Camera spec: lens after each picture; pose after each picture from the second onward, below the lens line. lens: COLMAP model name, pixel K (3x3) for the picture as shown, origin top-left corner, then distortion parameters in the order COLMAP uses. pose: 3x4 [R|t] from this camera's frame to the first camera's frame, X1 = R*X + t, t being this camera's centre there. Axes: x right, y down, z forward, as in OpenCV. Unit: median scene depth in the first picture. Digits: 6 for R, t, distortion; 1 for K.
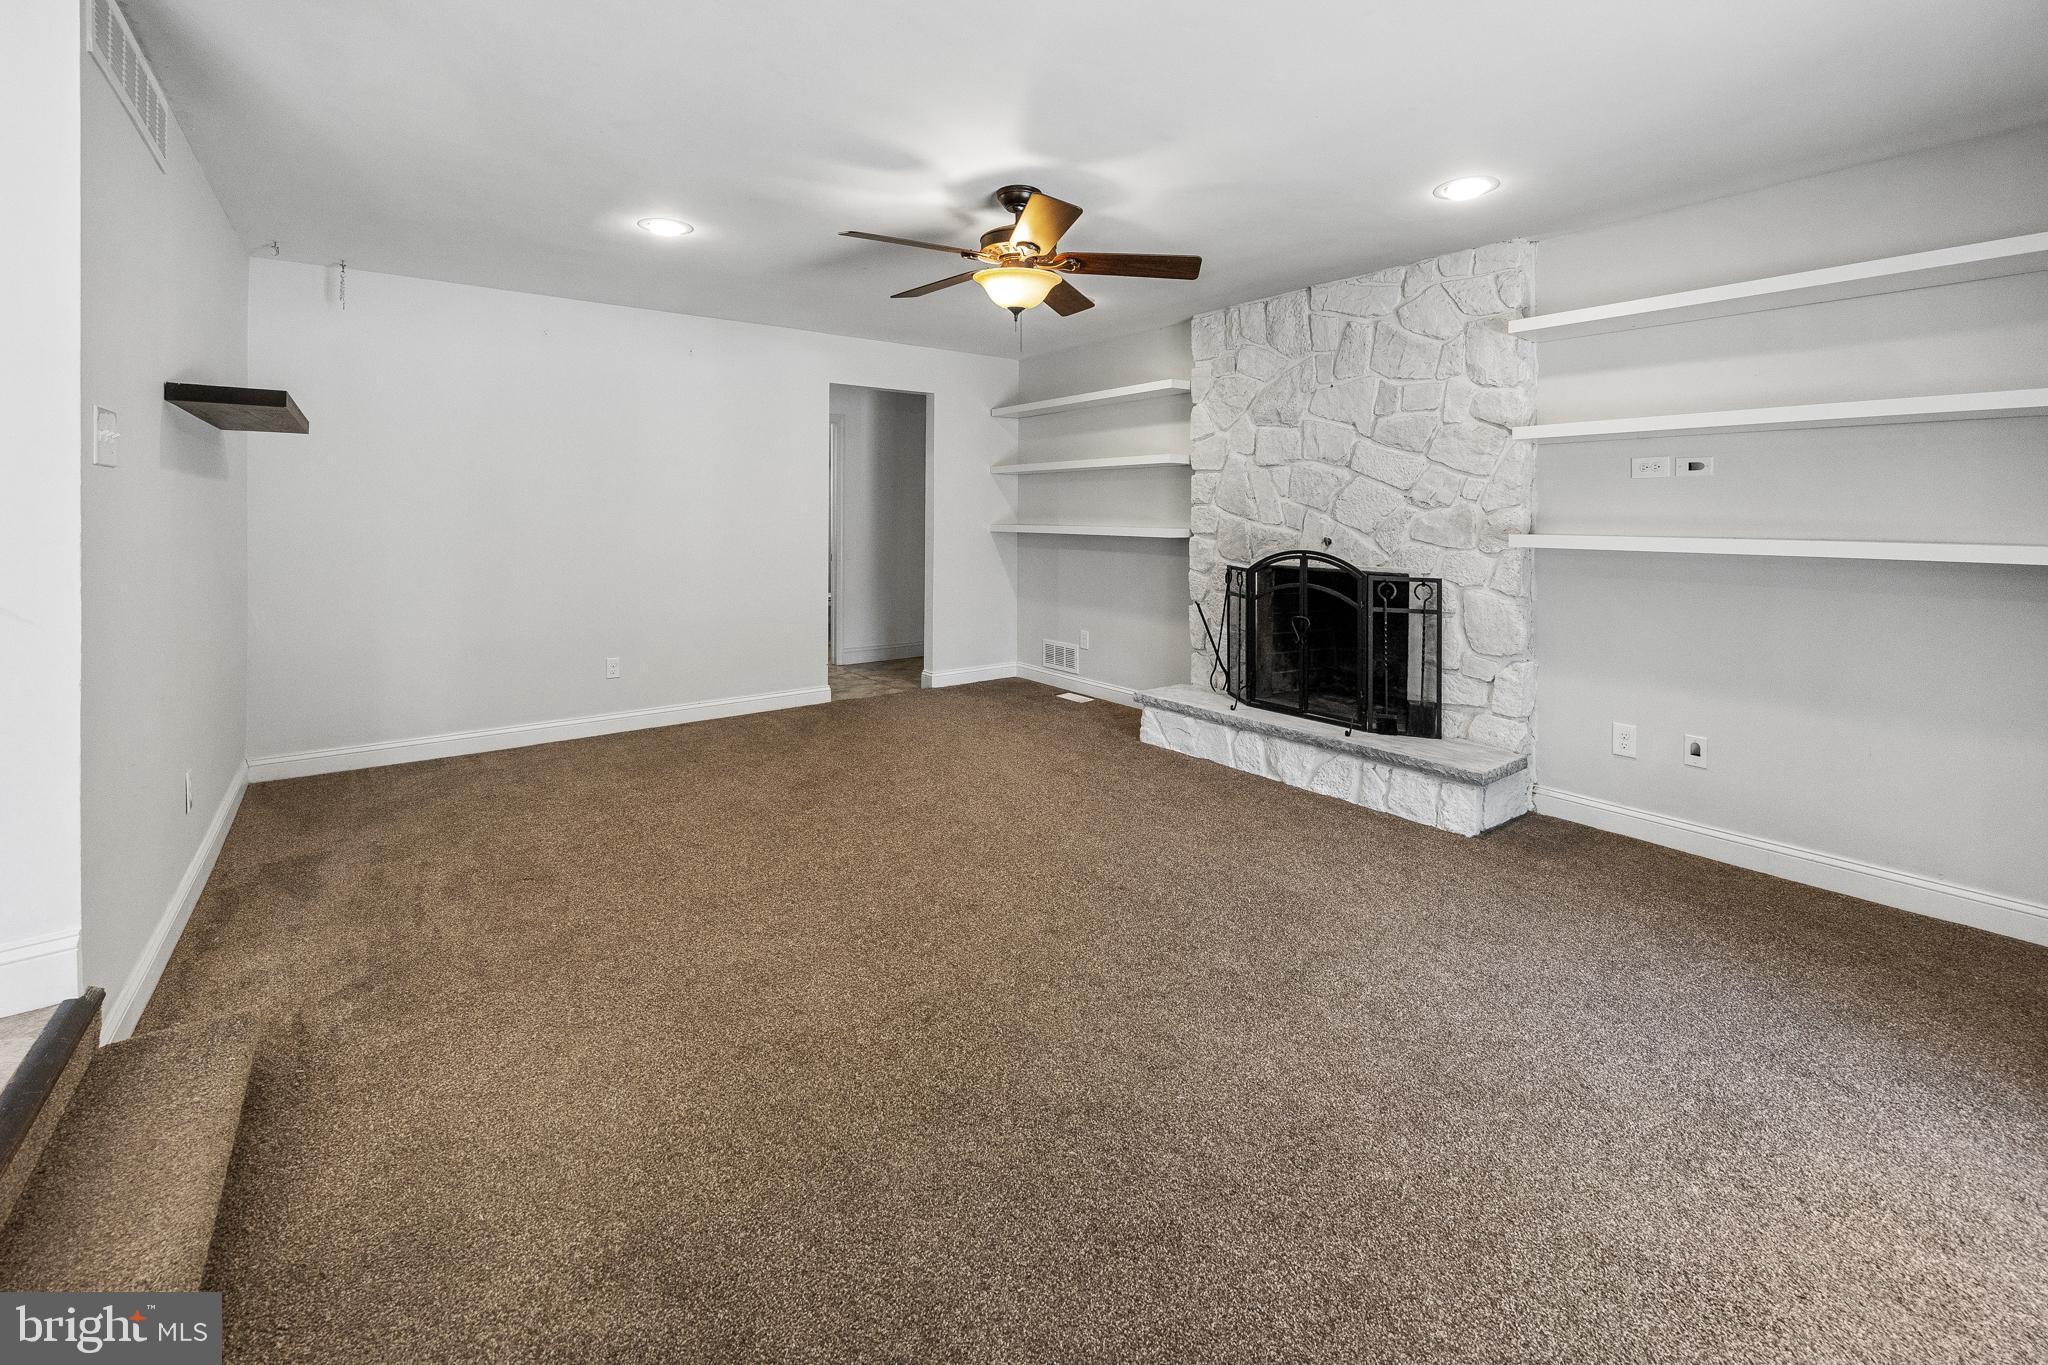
lens RADIAL K [[862.4, 0, 1024.0], [0, 862.4, 507.4], [0, 0, 1]] dist [-0.001345, 0.000146]
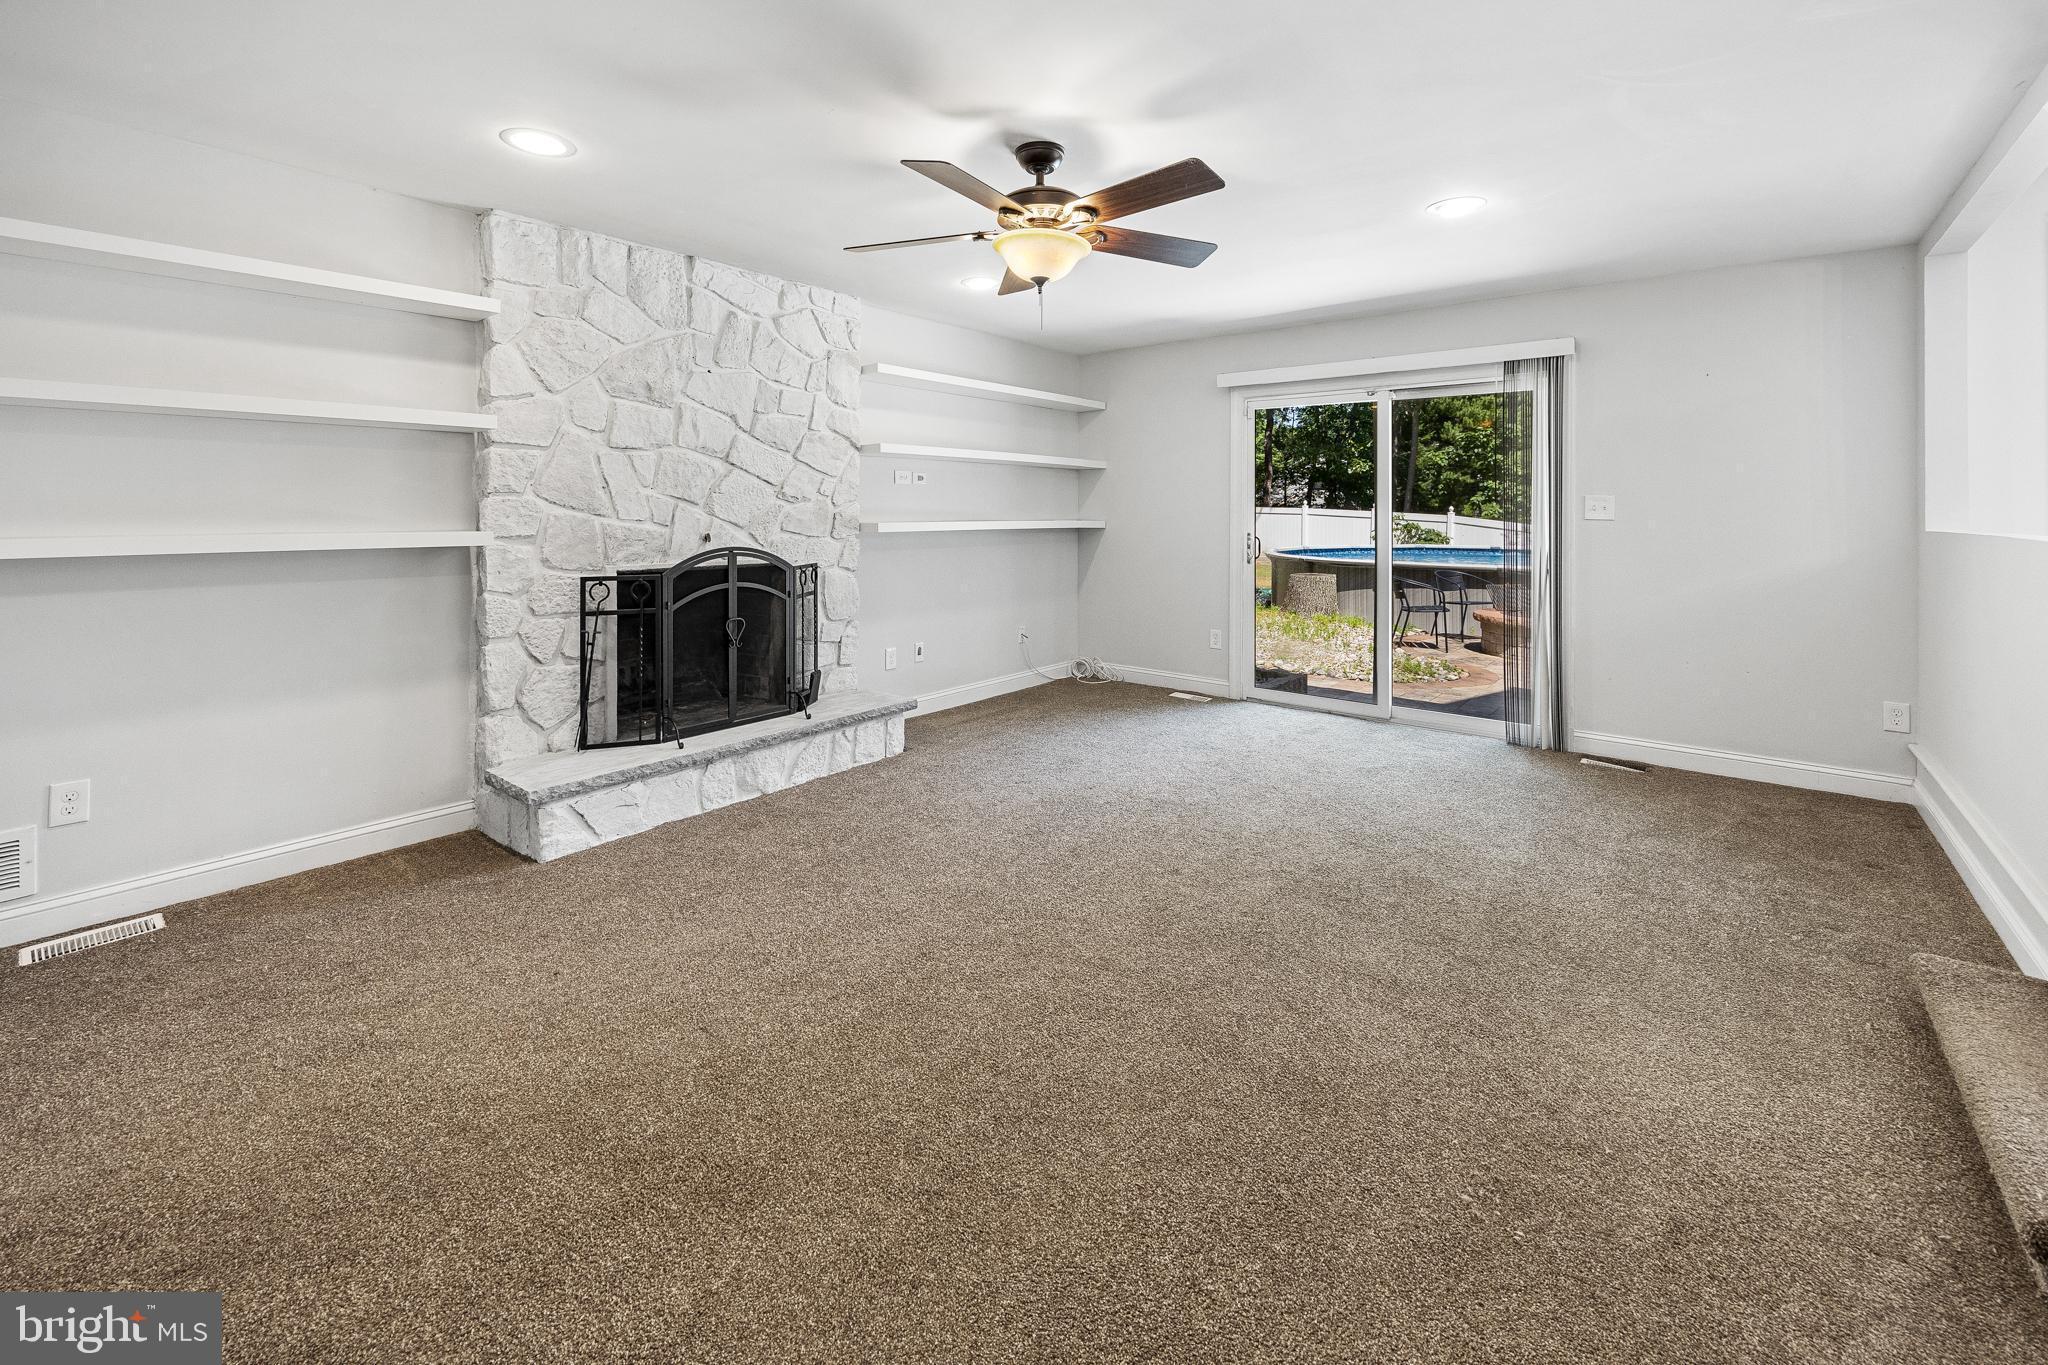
lens RADIAL K [[862.4, 0, 1024.0], [0, 862.4, 507.4], [0, 0, 1]] dist [-0.001345, 0.000146]
pose [[-0.243169, -0.001807, 0.969982, -0.658938], [-0.007224, 0.999974, 0.000052, 0.004675], [-0.969957, -0.006994, -0.243176, 0.929128]]
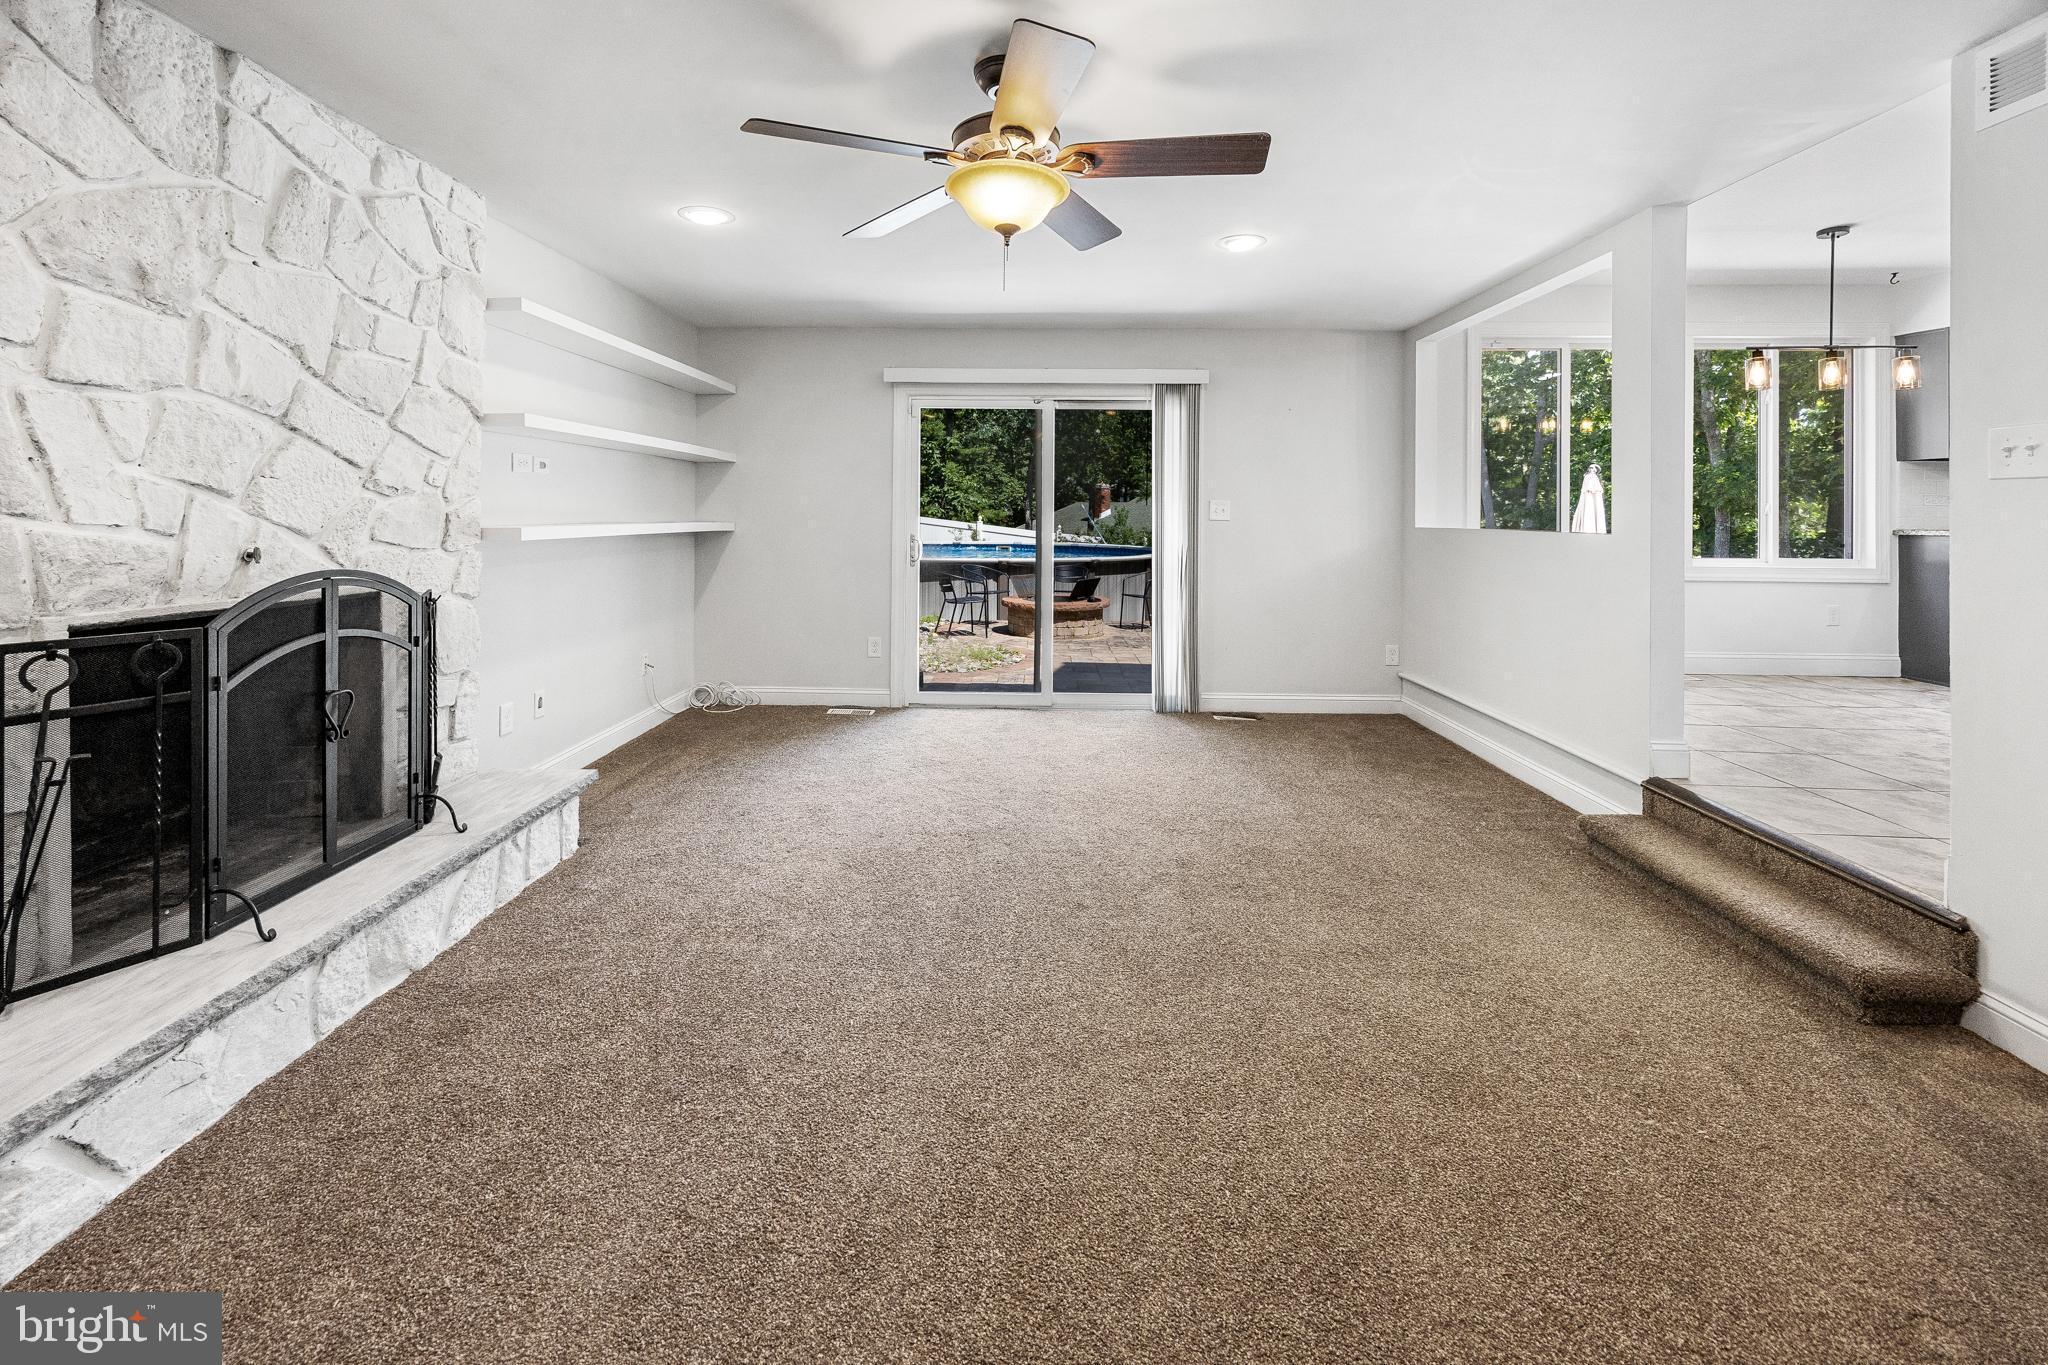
lens RADIAL K [[837.6, 0, 1031.2], [0, 837.6, 510.6], [0, 0, 1]] dist [0.000390, -0.000196]
pose [[-0.793162, -0.006624, 0.608975, -0.354766], [-0.011167, 0.999931, -0.003668, 0.009106], [-0.608909, -0.009709, -0.793181, 1.160078]]
